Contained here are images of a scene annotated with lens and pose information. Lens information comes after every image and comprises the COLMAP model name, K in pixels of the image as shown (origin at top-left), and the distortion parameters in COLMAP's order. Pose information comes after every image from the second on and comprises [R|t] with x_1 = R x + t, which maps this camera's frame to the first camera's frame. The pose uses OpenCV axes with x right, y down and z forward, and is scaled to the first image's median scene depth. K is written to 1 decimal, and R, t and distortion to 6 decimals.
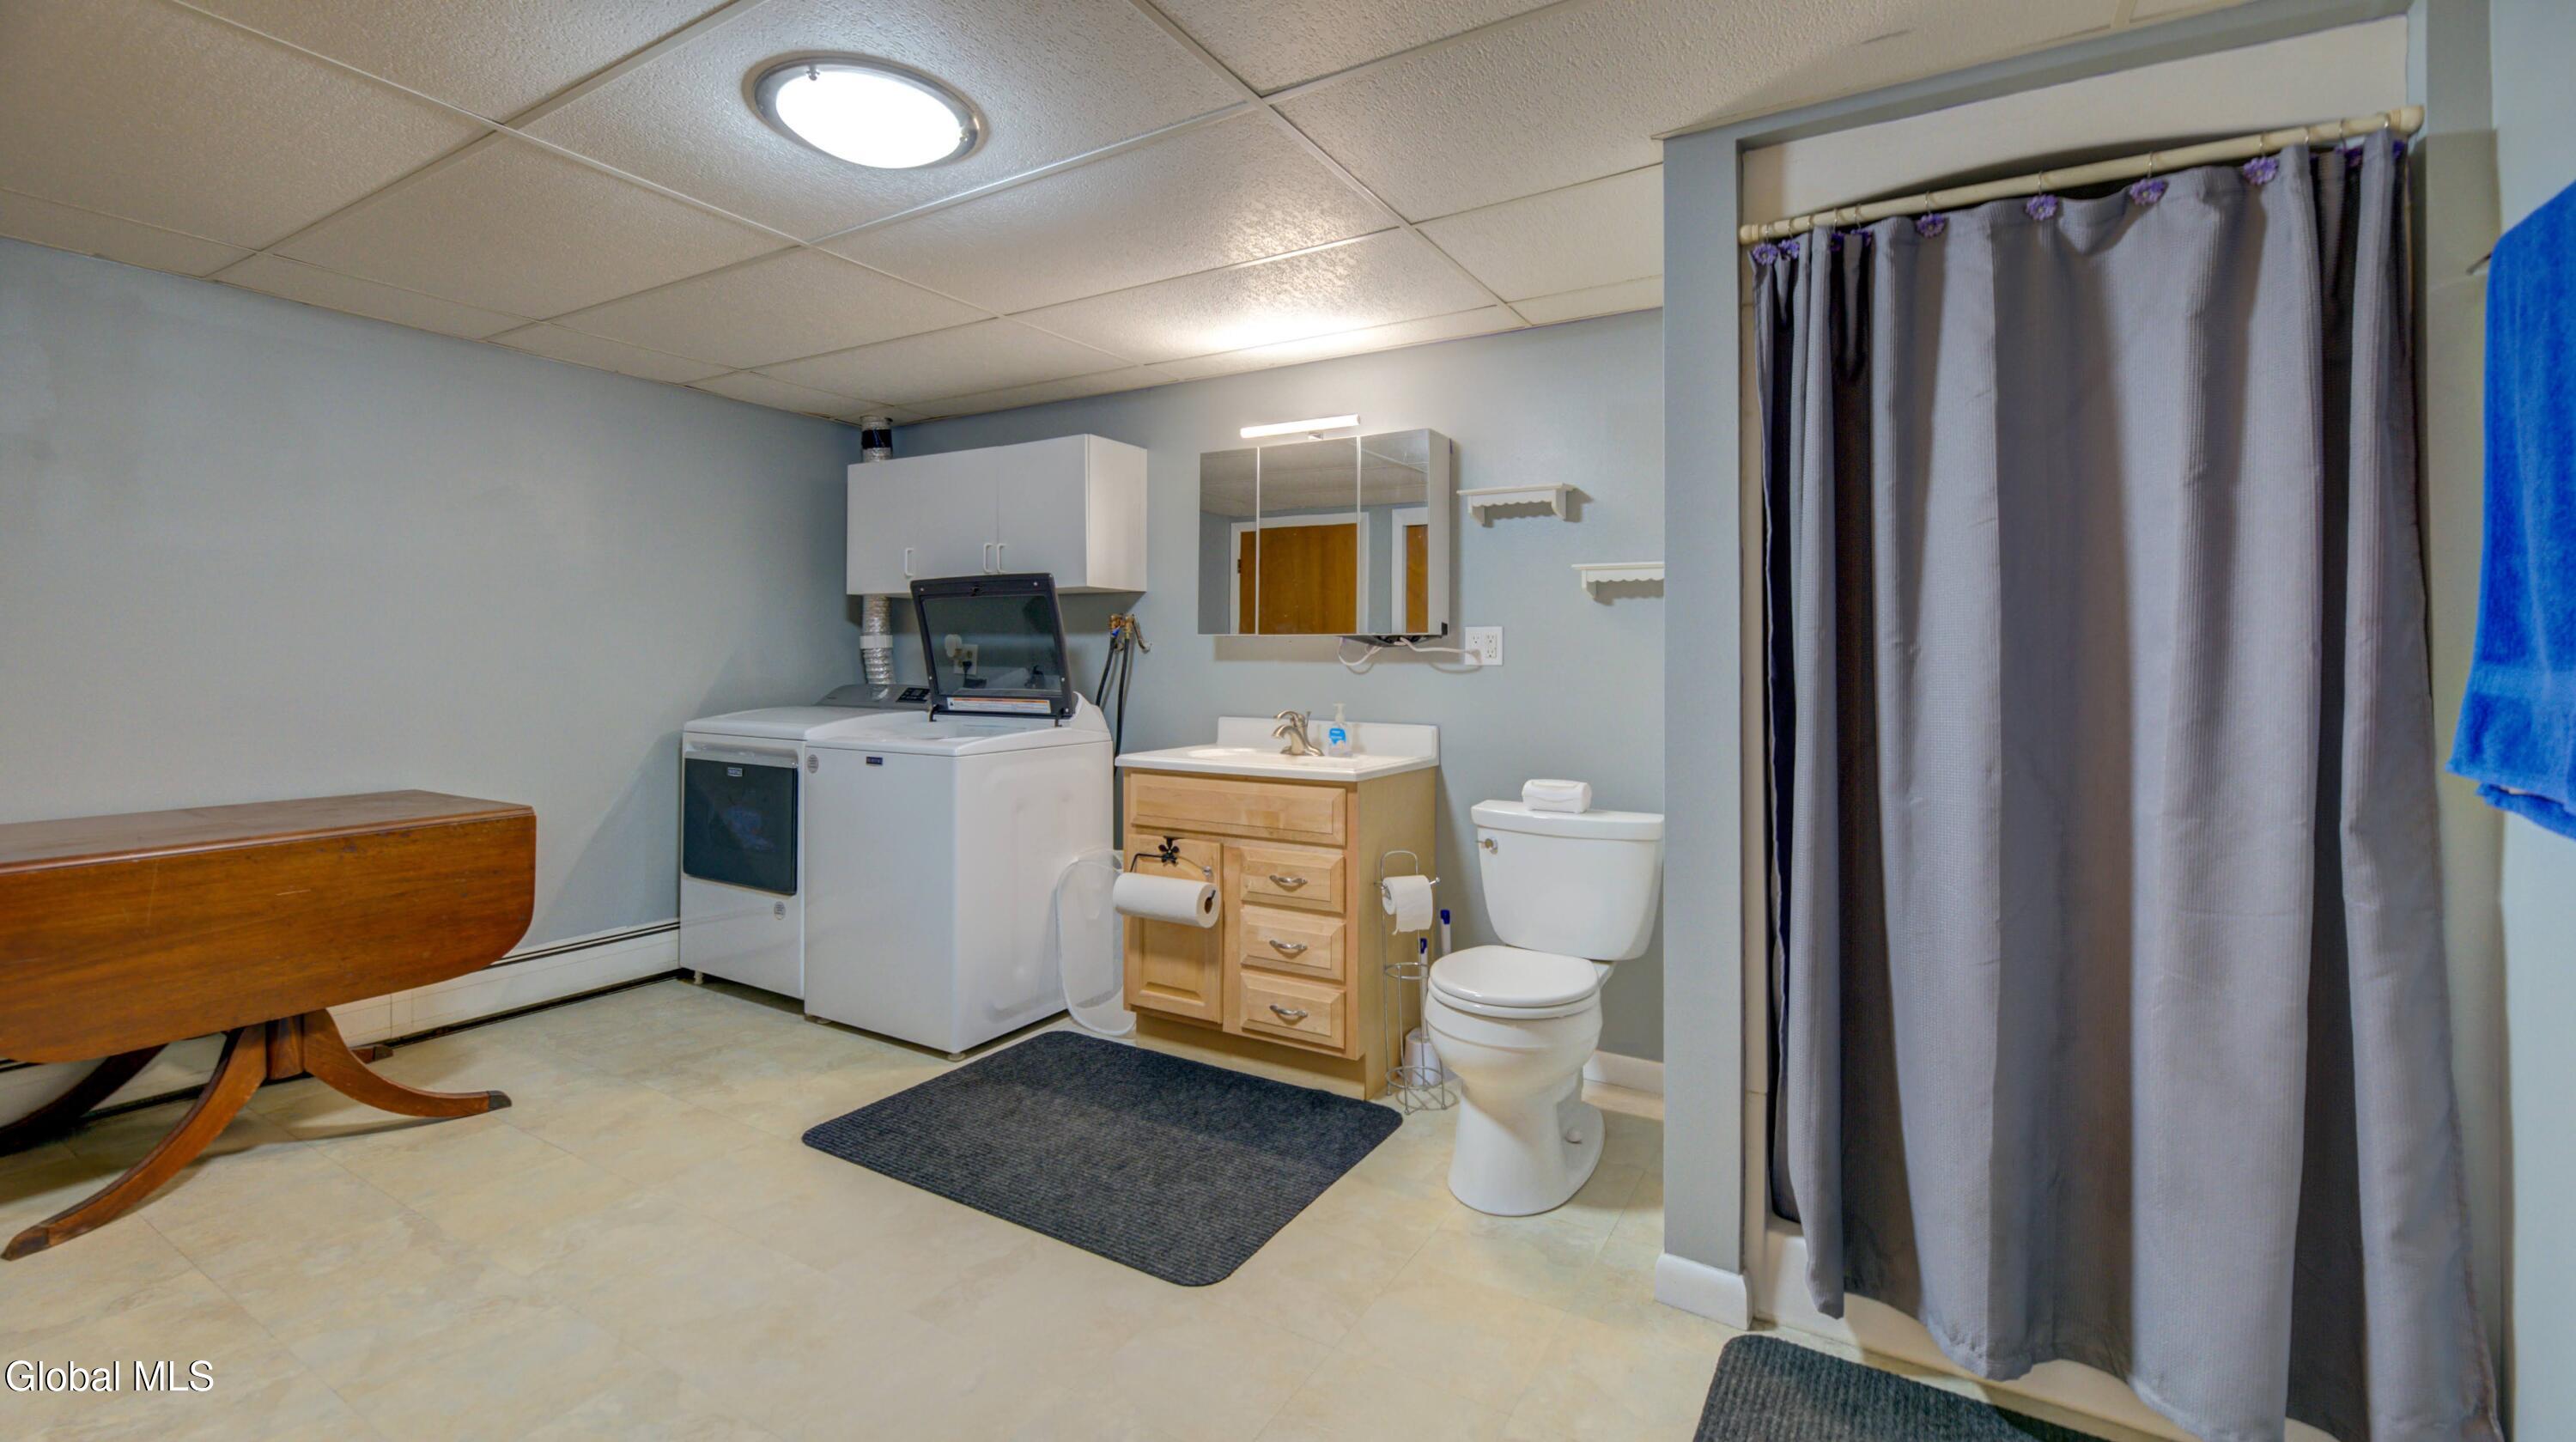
lens RADIAL K [[1066.3, 0, 1291.5], [0, 1066.3, 645.9], [0, 0, 1]] dist [-0.001312, -0.000591]
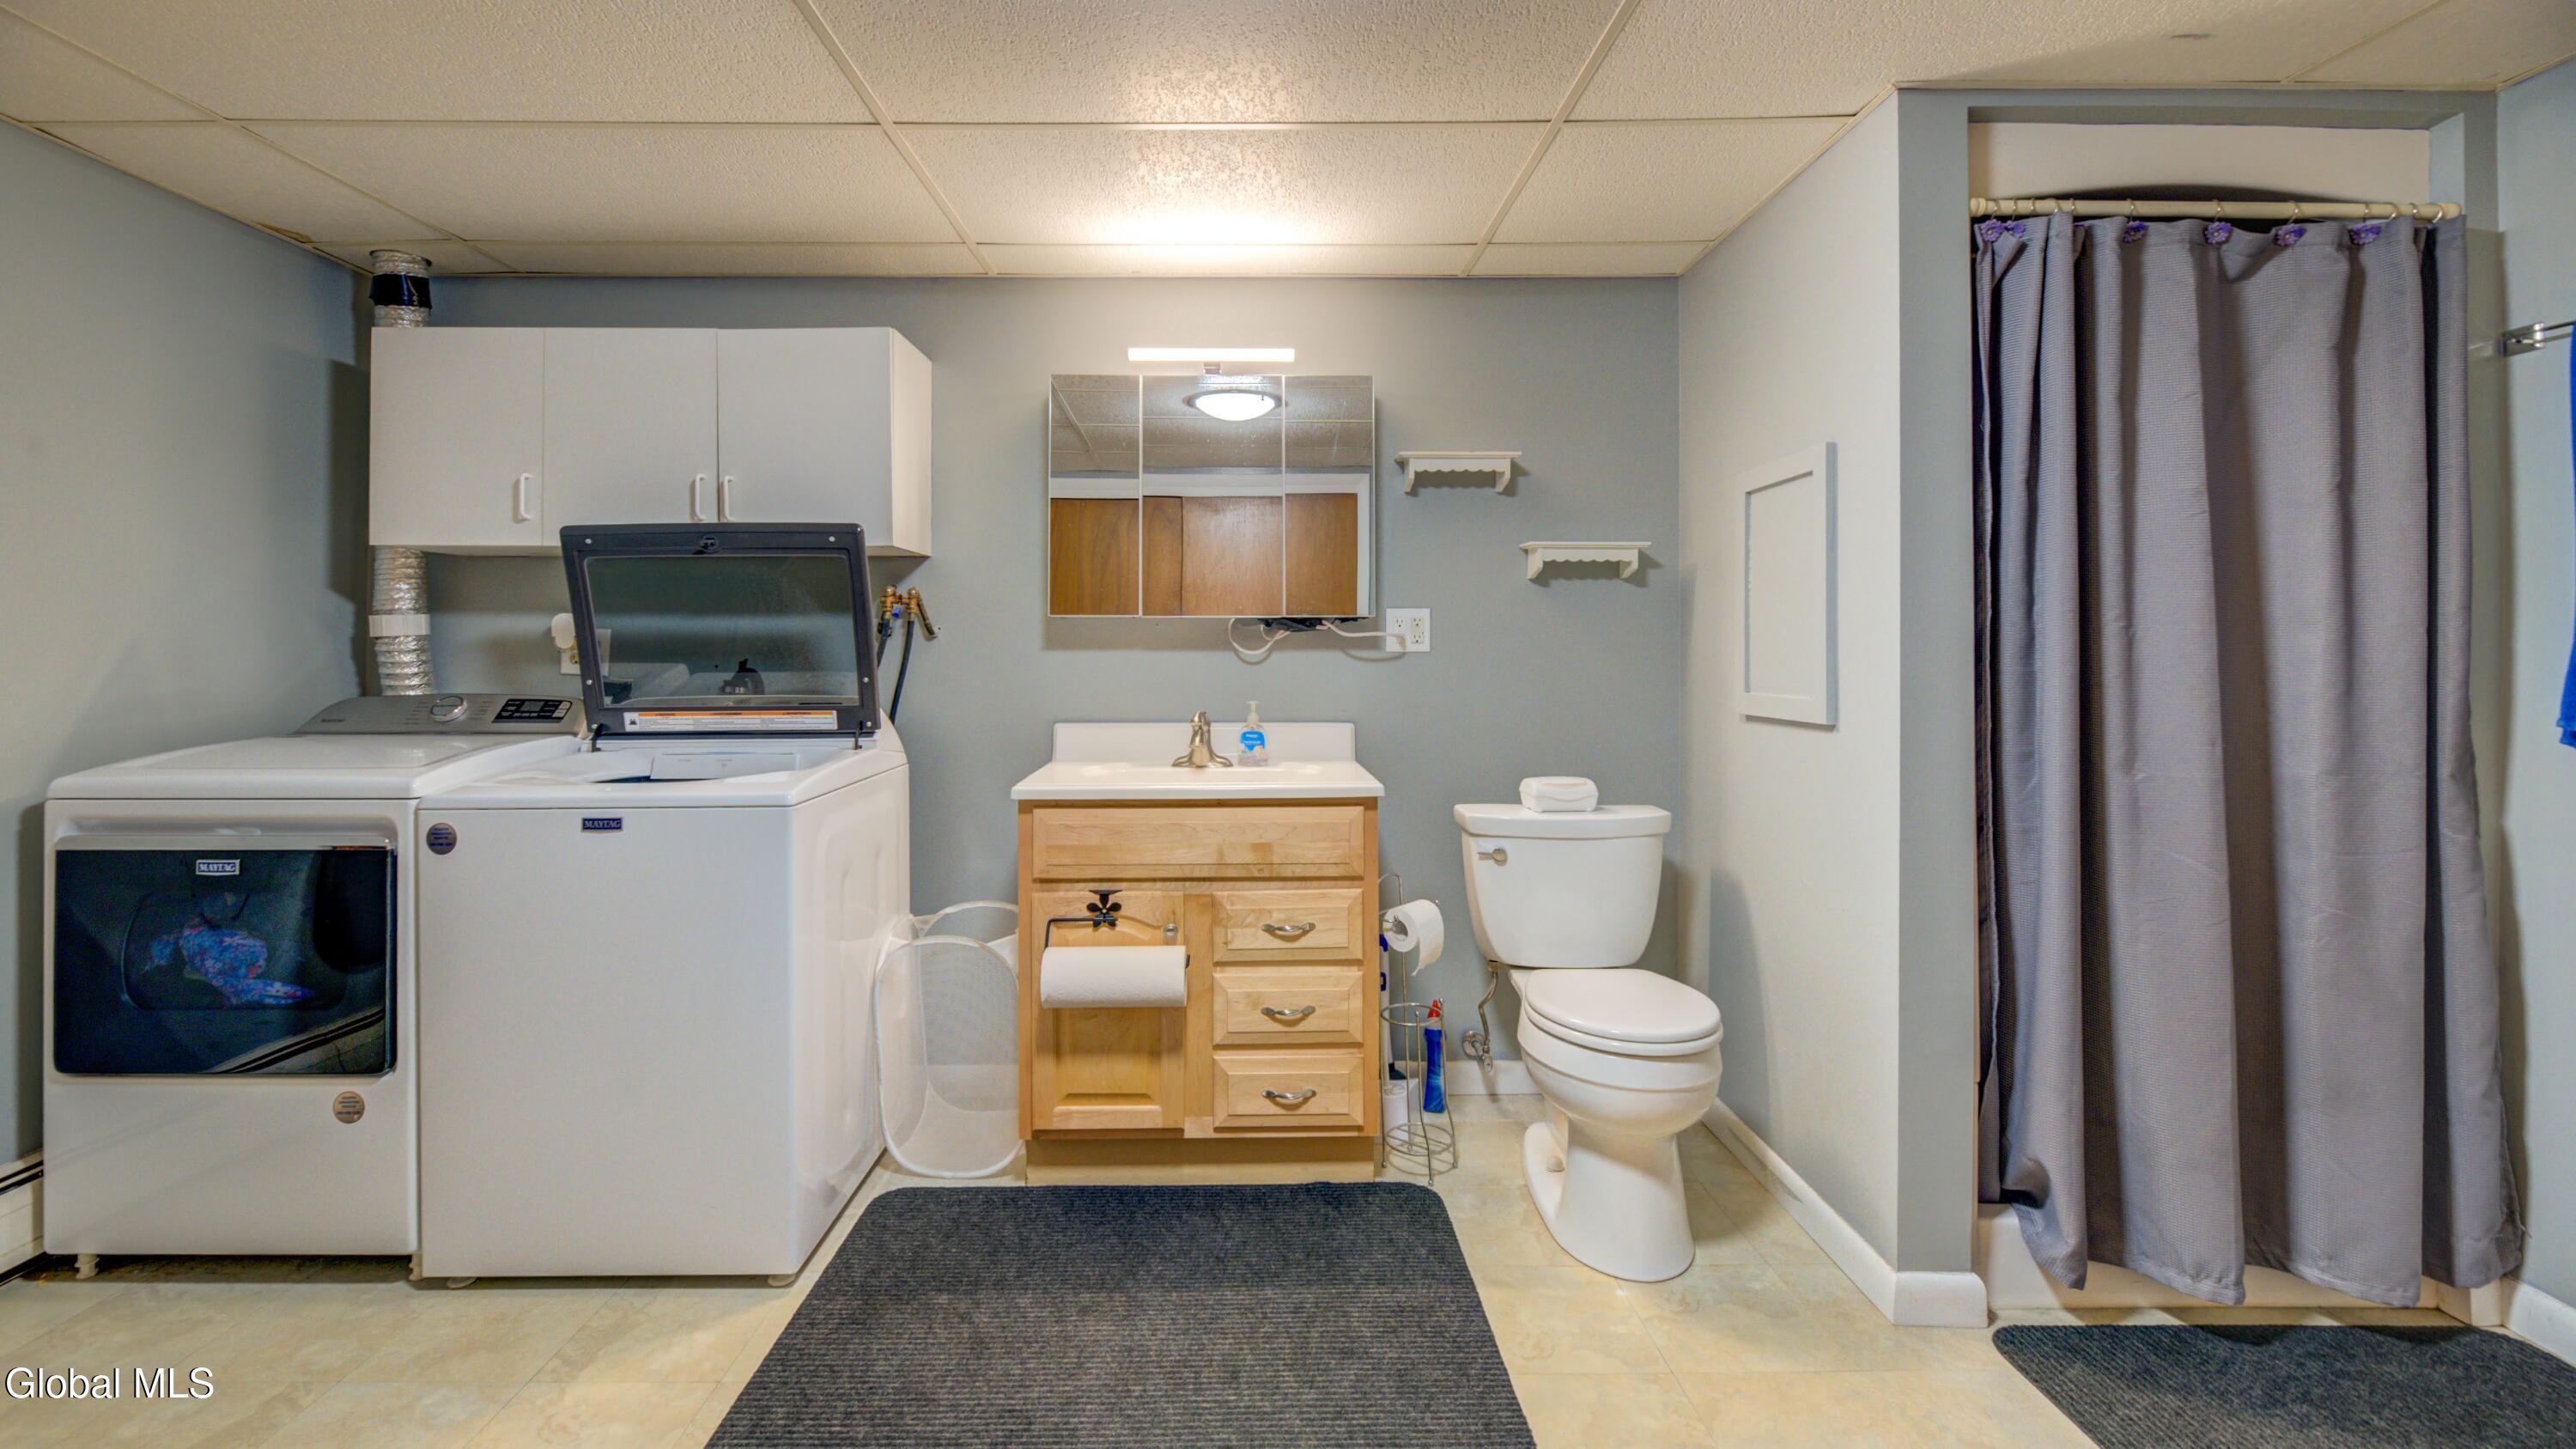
lens RADIAL K [[1090.1, 0, 1285.3], [0, 1090.1, 638.4], [0, 0, 1]] dist [-0.002627, -0.001169]
pose [[0.857537, -0.005552, 0.514392, -0.388901], [0.001585, 0.999966, 0.008152, -0.000535], [-0.514420, -0.006175, 0.857516, 0.291202]]
